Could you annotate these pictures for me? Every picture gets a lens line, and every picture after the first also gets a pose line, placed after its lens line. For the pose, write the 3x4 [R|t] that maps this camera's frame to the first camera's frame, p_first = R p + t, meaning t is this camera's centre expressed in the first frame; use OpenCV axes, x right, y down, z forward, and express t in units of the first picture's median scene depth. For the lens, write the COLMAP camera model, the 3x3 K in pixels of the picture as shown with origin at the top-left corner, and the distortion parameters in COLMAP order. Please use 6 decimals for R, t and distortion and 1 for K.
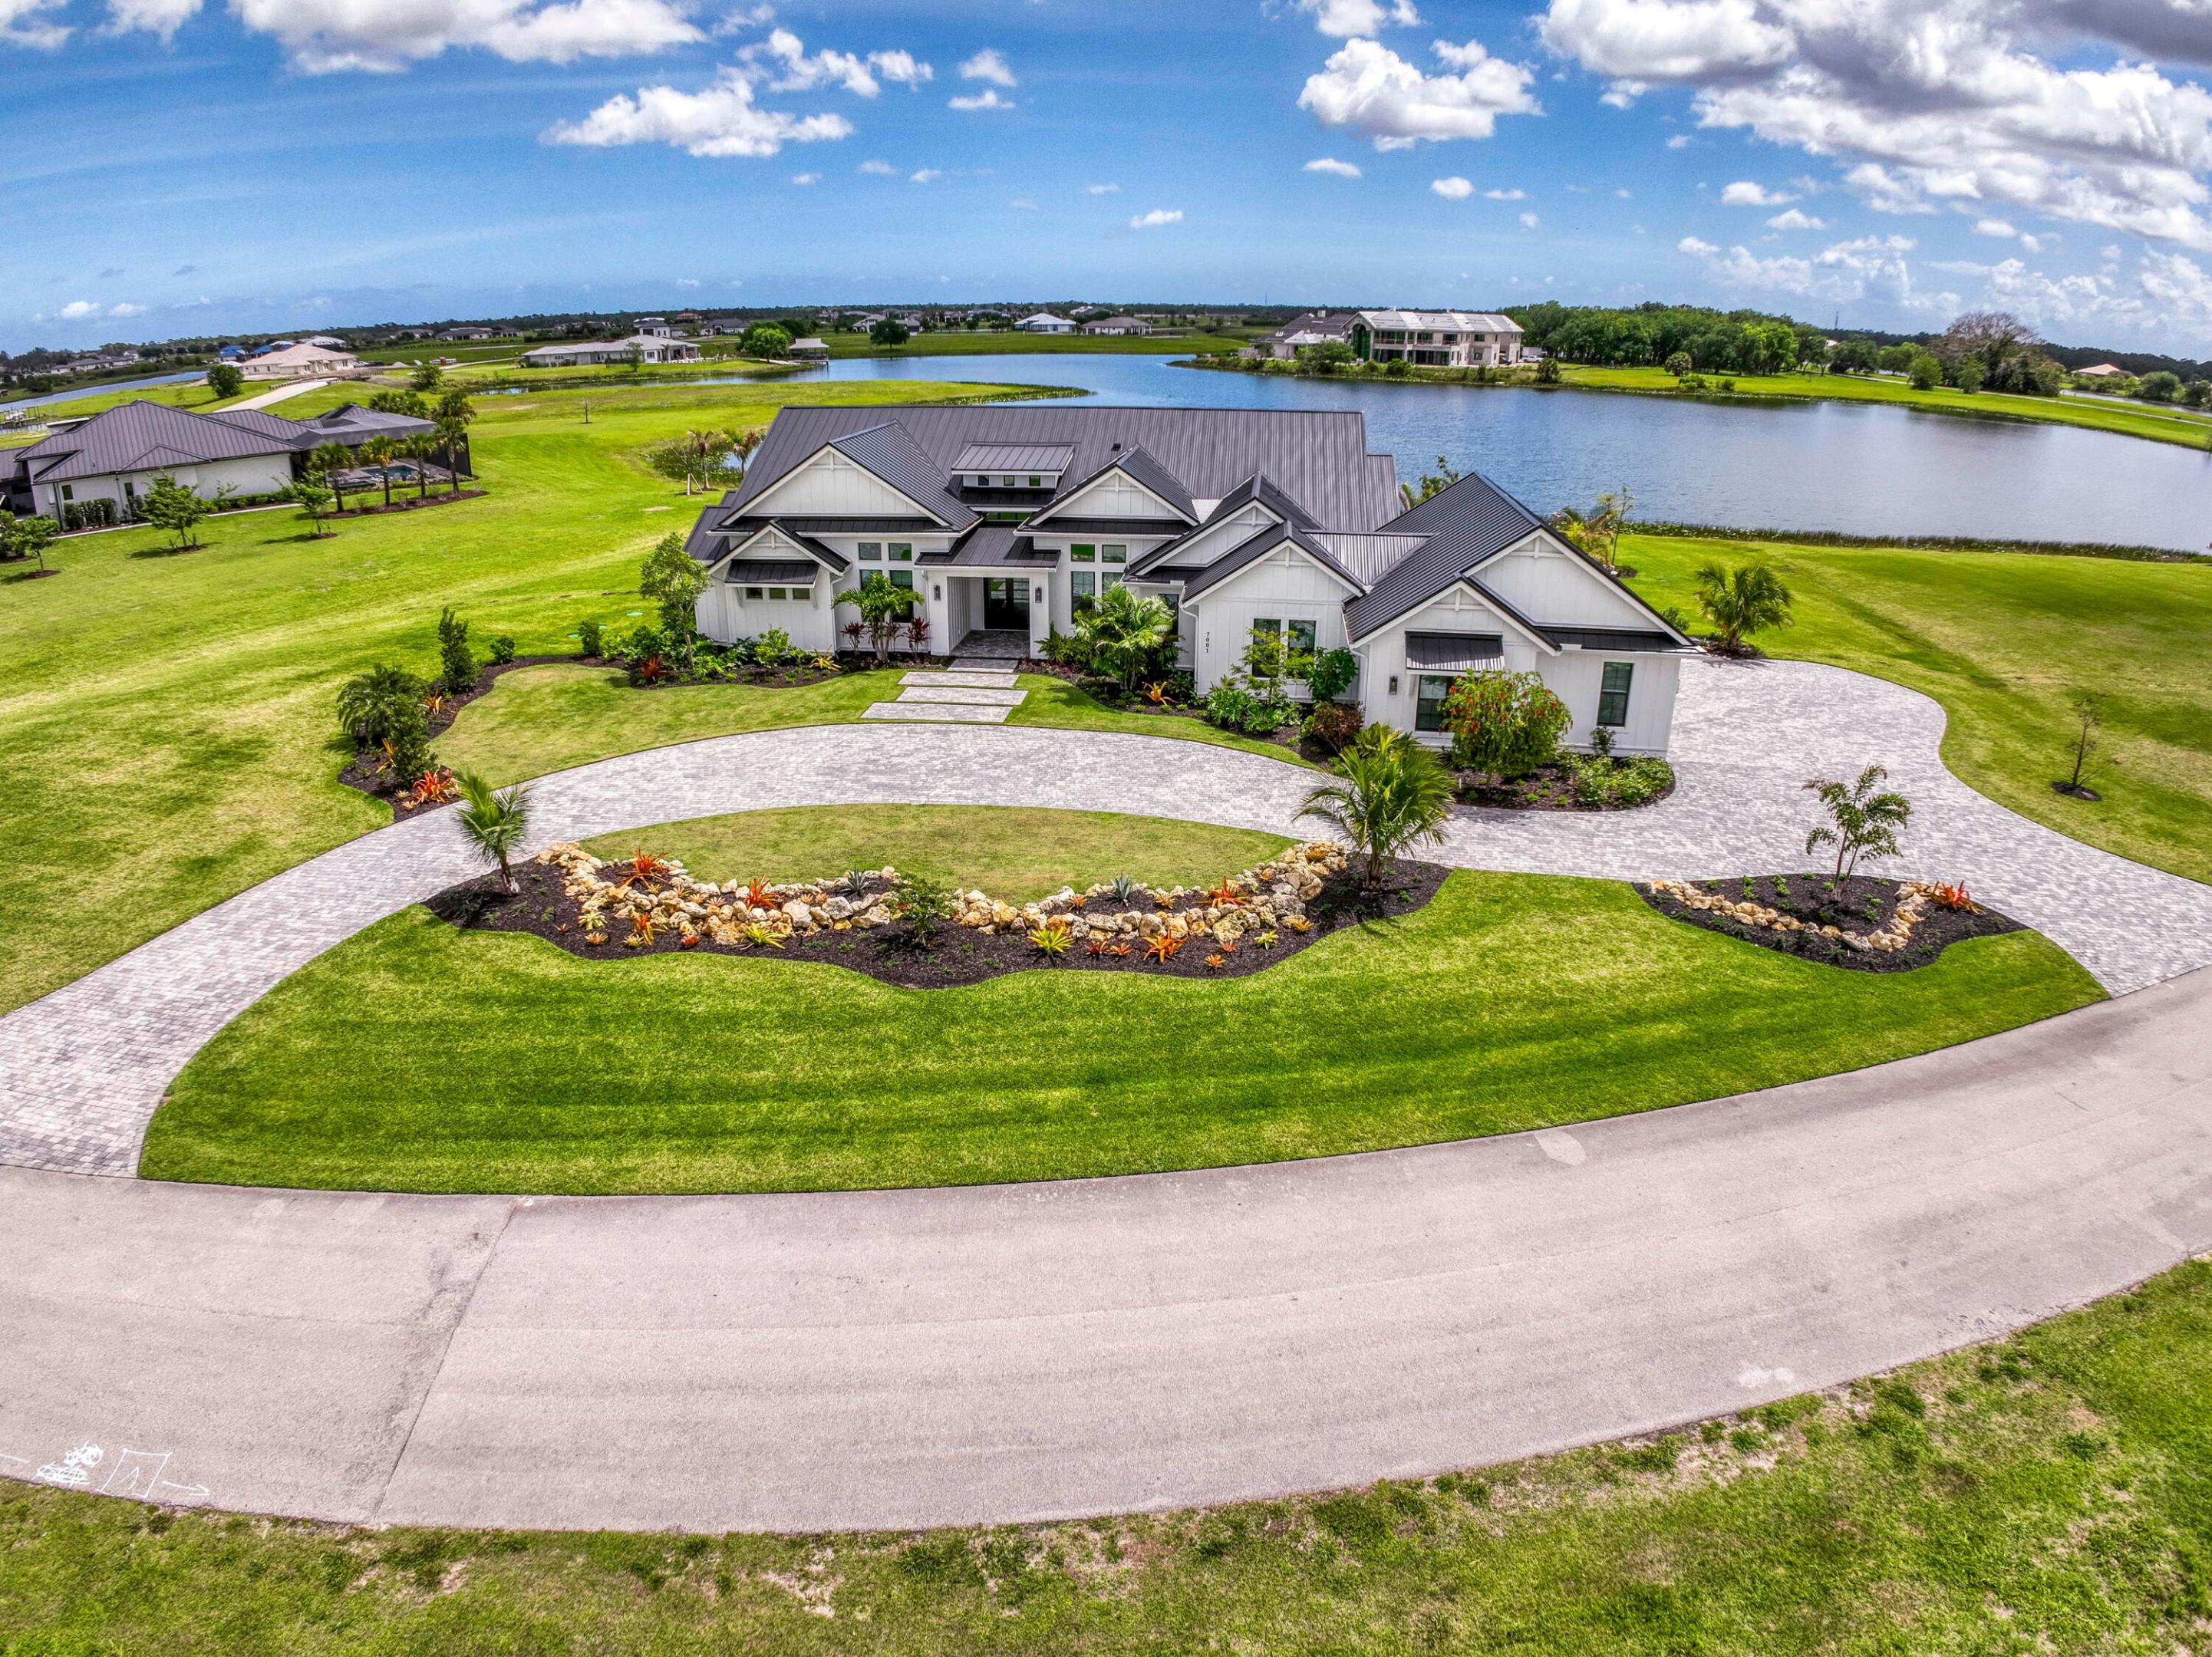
lens RADIAL K [[1348.5, 0, 1106.0], [0, 1348.5, 828.5], [0, 0, 1]] dist [-0.157096, 0.020303]
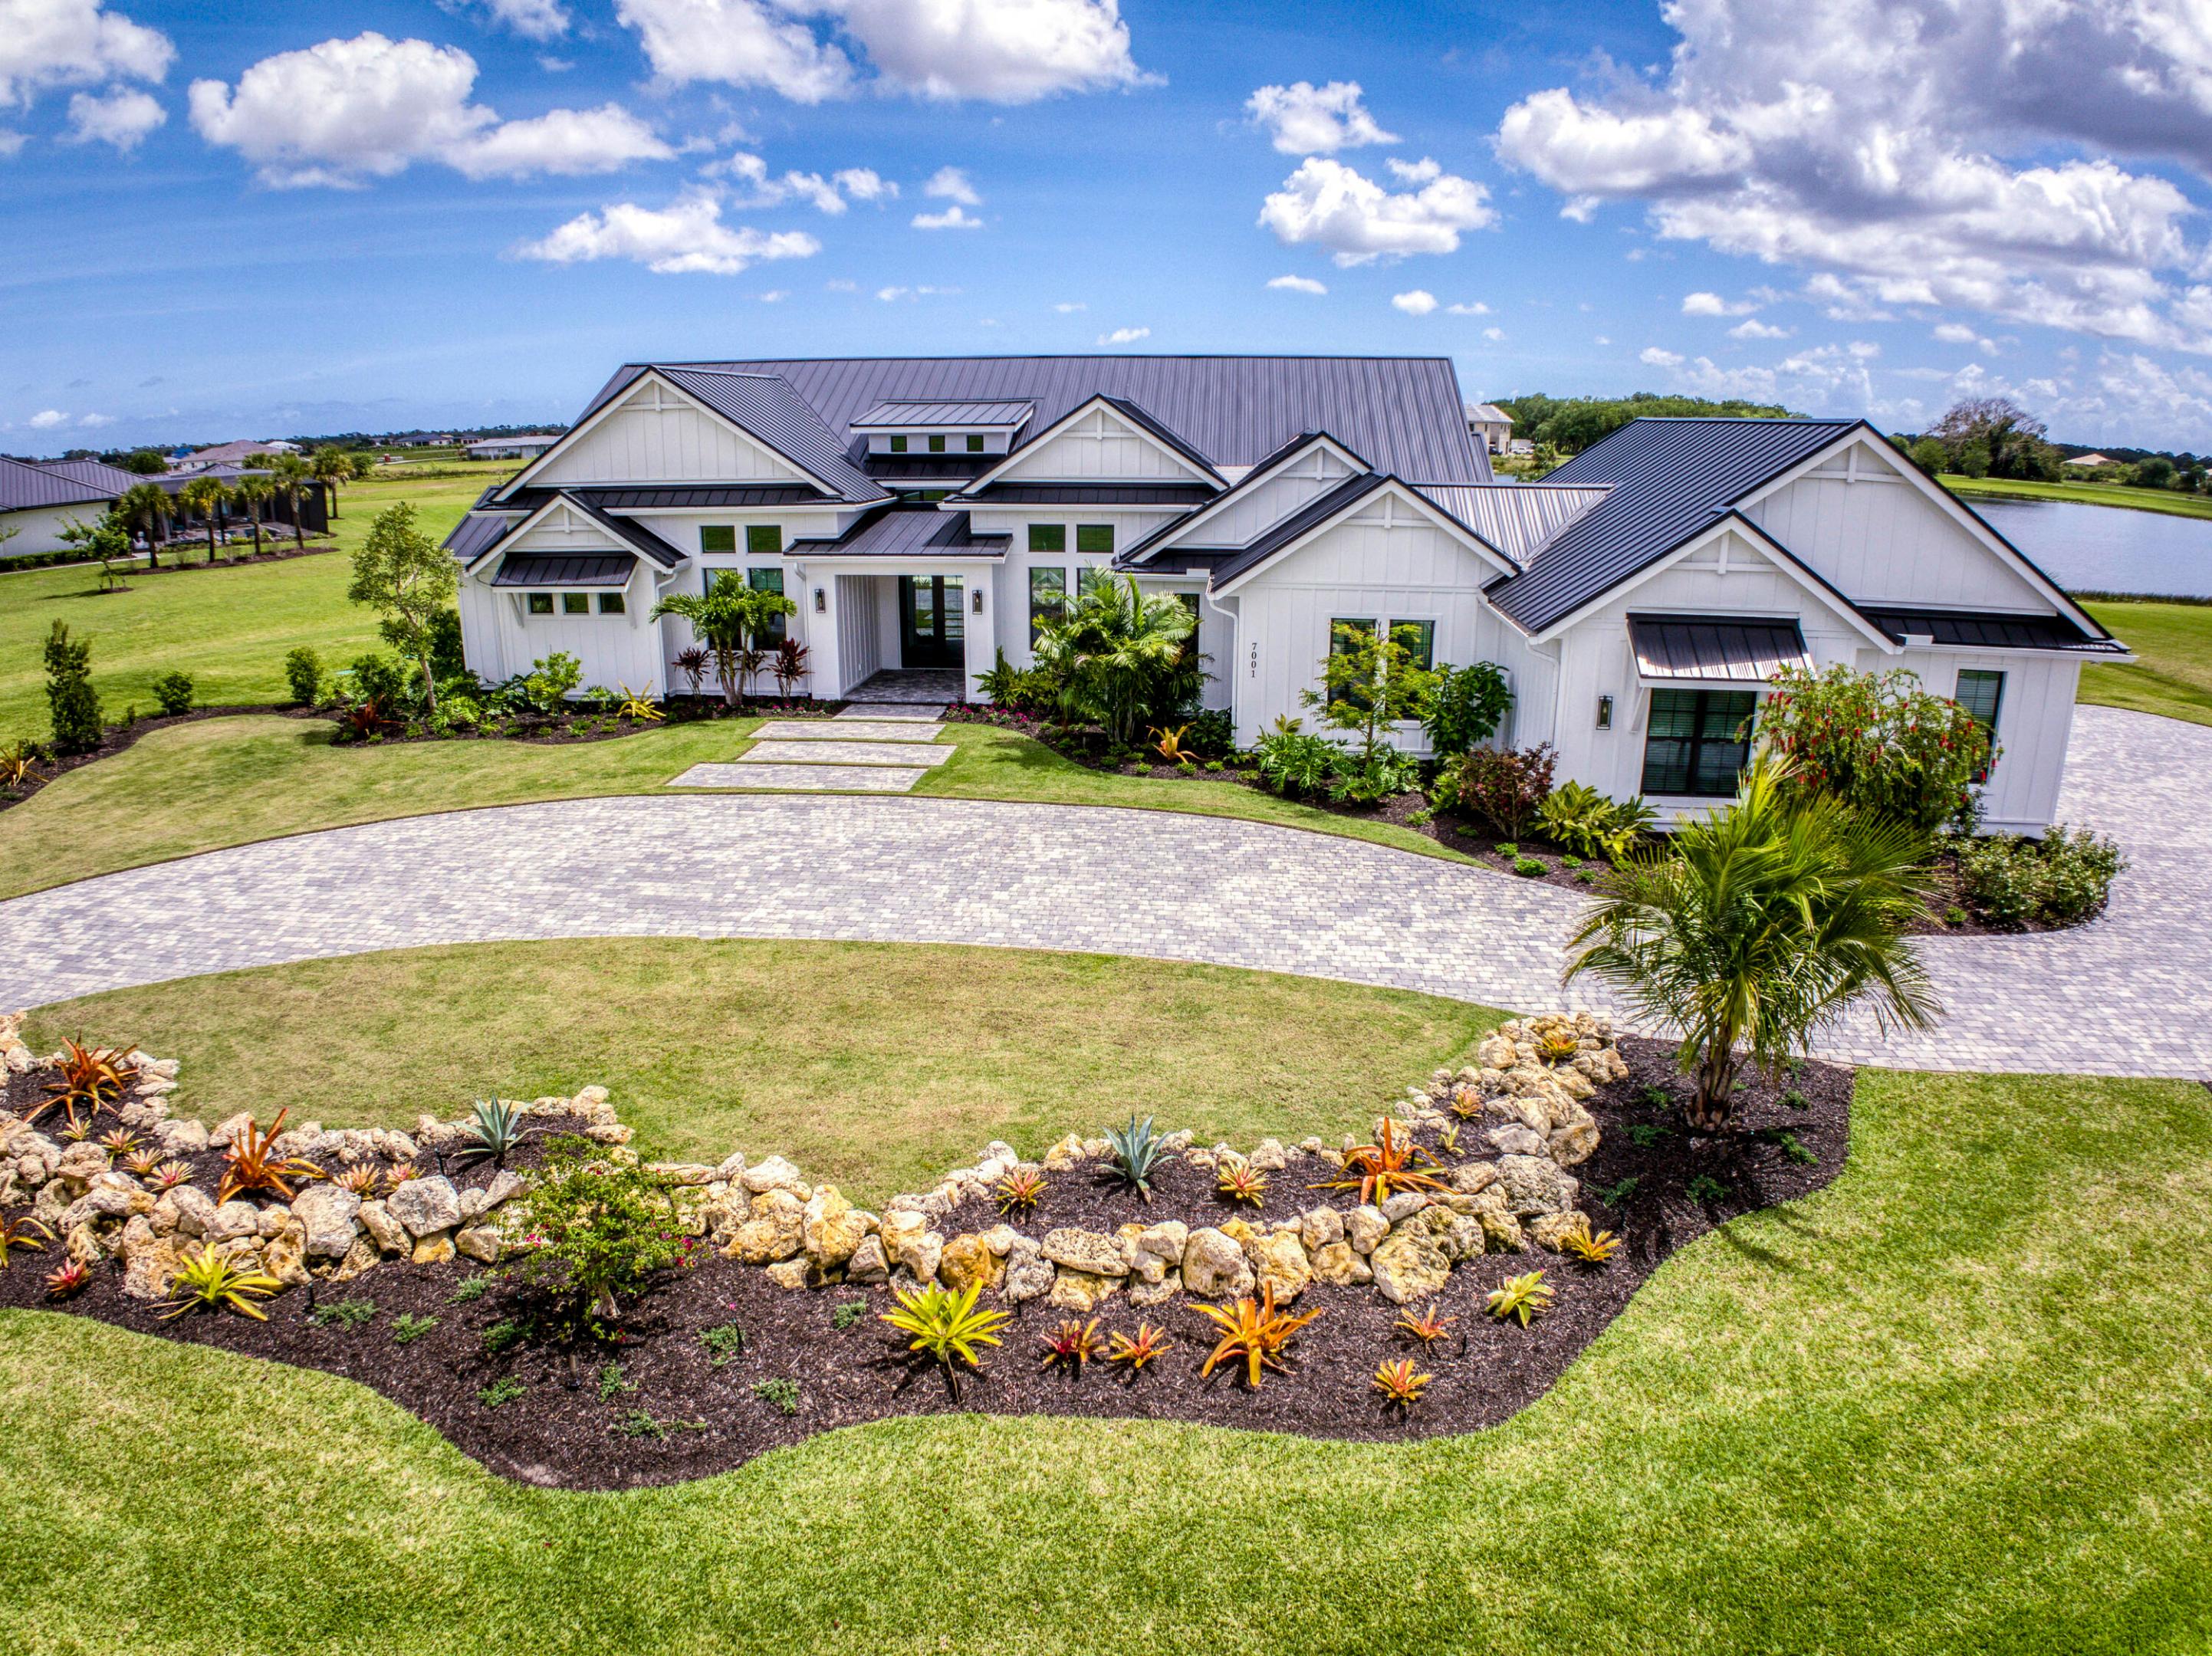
lens RADIAL K [[1362.5, 0, 1106.0], [0, 1362.5, 828.0], [0, 0, 1]] dist [-0.129535, -0.002767]
pose [[0.999792, -0.007134, 0.019091, -0.002557], [0.008750, 0.996261, -0.085955, -0.012698], [-0.018407, 0.086104, 0.996116, 0.423876]]
